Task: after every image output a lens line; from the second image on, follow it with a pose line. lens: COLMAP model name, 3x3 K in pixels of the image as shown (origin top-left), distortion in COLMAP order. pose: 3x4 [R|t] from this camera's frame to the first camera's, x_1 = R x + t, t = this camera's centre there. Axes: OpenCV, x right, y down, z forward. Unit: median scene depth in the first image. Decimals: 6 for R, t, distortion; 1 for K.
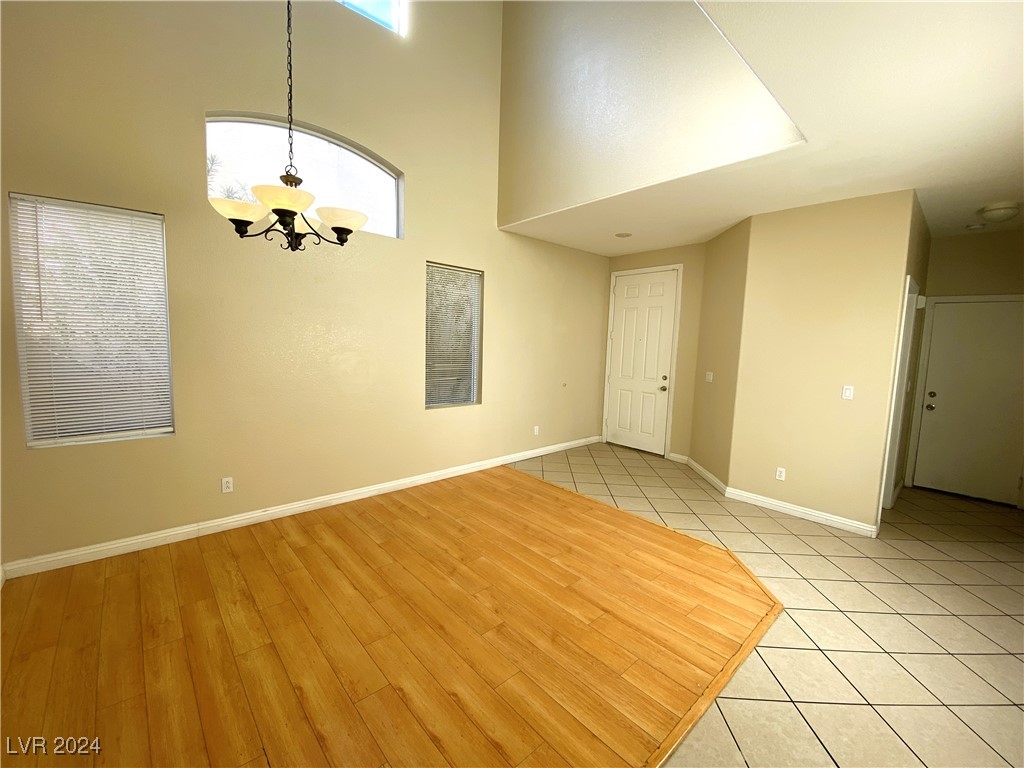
lens RADIAL K [[419.1, 0, 504.6], [0, 419.1, 377.8], [0, 0, 1]] dist [-0.001200, -0.003901]
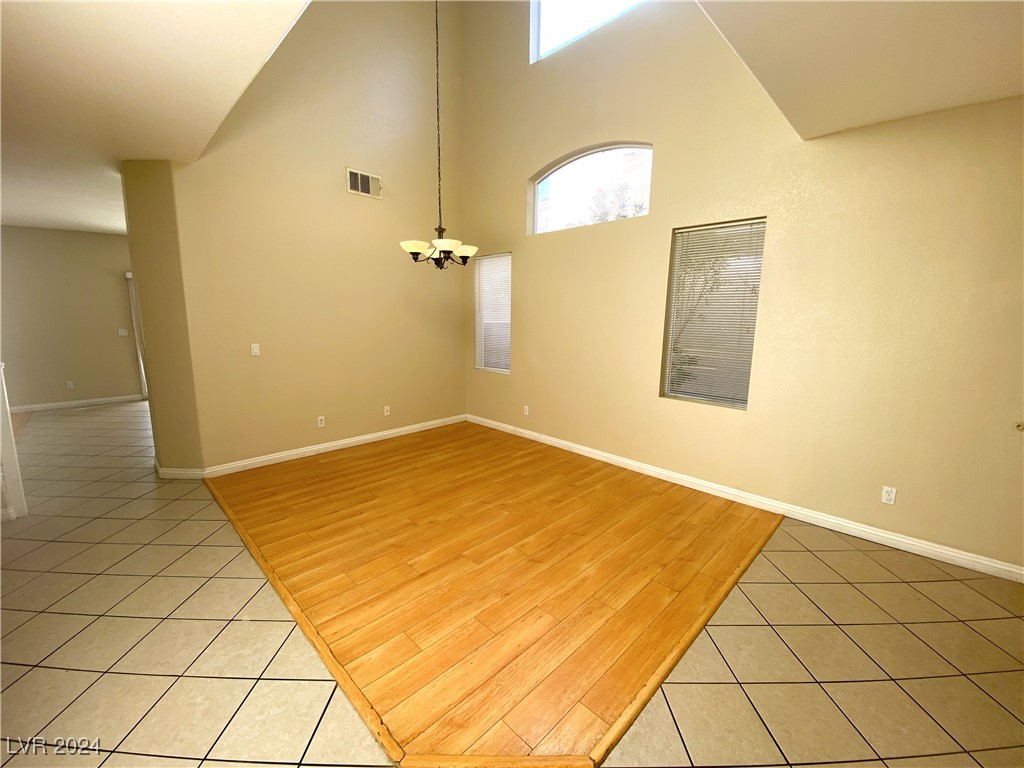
lens RADIAL K [[419.1, 0, 509.2], [0, 419.1, 381.2], [0, 0, 1]] dist [-0.001200, -0.003901]
pose [[0.067009, 0.136773, -0.988333, 1.094733], [-0.113263, 0.985200, 0.128660, -0.055578], [0.991303, 0.103320, 0.081508, 0.984398]]
